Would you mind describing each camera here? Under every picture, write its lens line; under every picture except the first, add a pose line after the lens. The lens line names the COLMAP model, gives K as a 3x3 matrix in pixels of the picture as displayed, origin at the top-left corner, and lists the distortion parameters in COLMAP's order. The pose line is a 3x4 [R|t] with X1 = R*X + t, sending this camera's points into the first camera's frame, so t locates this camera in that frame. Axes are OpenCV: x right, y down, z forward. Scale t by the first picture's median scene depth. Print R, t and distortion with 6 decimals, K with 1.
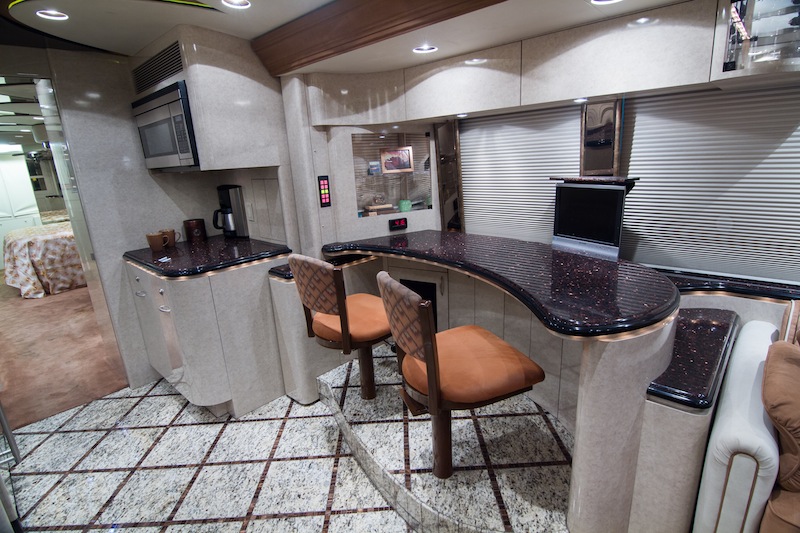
lens RADIAL K [[405.0, 0, 400.0], [0, 405.0, 266.5], [0, 0, 1]] dist [-0.005904, -0.011604]
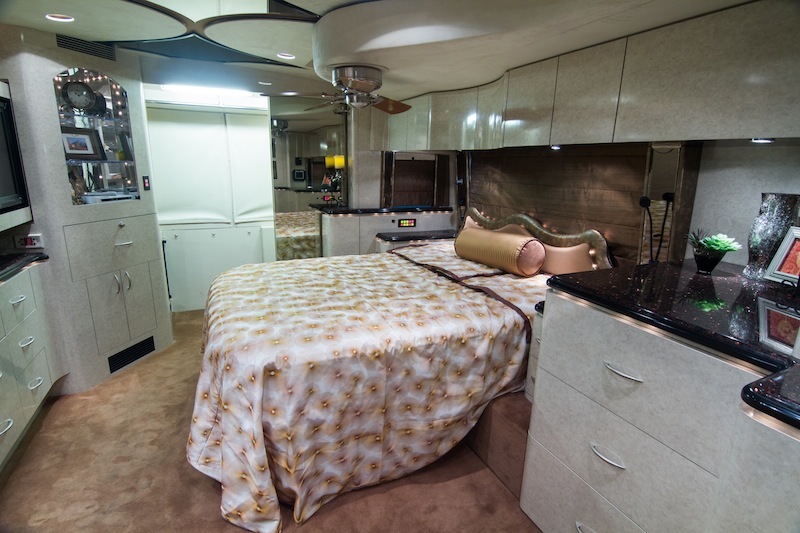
lens RADIAL K [[405.0, 0, 400.0], [0, 405.0, 266.5], [0, 0, 1]] dist [-0.005904, -0.011604]
pose [[0.924829, 0.168708, -0.340923, -1.415797], [-0.173506, 0.984693, 0.016607, -0.306686], [0.338506, 0.043793, 0.939944, 1.408697]]
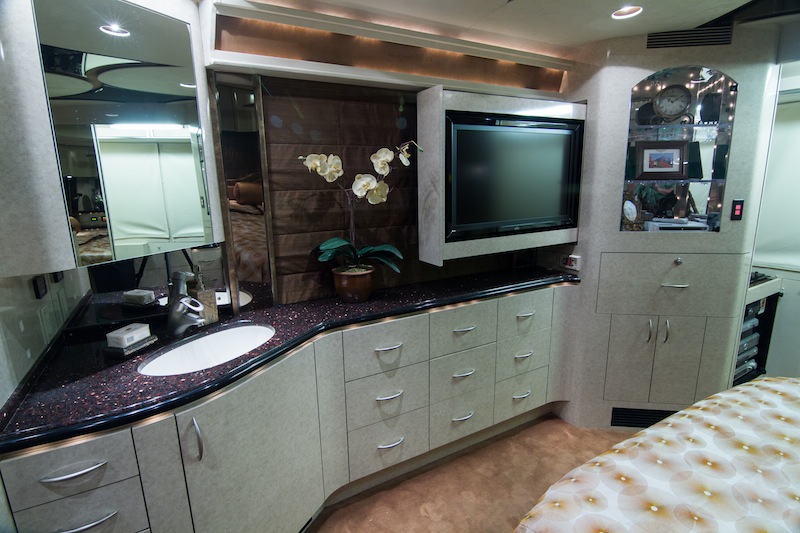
lens RADIAL K [[405.0, 0, 400.0], [0, 405.0, 266.5], [0, 0, 1]] dist [-0.005904, -0.011604]
pose [[-0.297917, 0.260104, -0.918472, -1.554286], [-0.218567, 0.918017, 0.330869, -0.413830], [0.929233, 0.299319, -0.216643, 1.826422]]
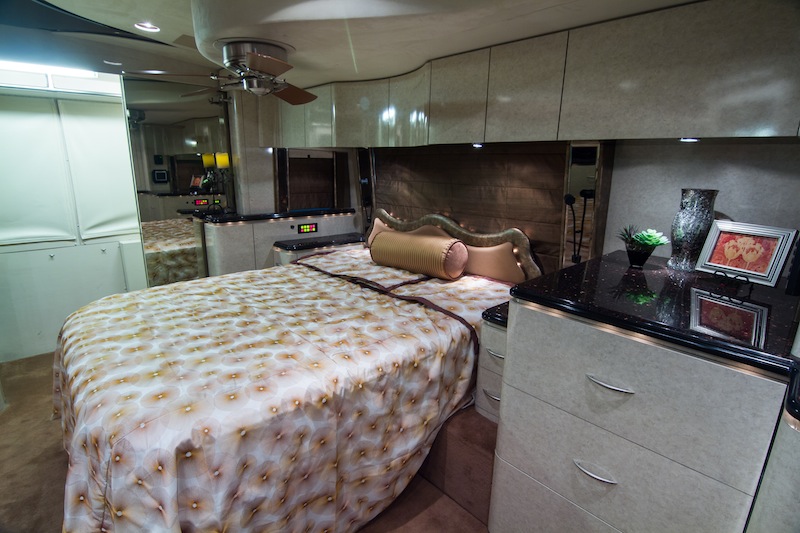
lens RADIAL K [[405.0, 0, 400.0], [0, 405.0, 266.5], [0, 0, 1]] dist [-0.005904, -0.011604]
pose [[0.994433, 0.092009, -0.051355, -1.539179], [-0.092972, 0.995529, -0.016684, -0.323740], [0.049590, 0.021366, 0.998541, 1.489531]]
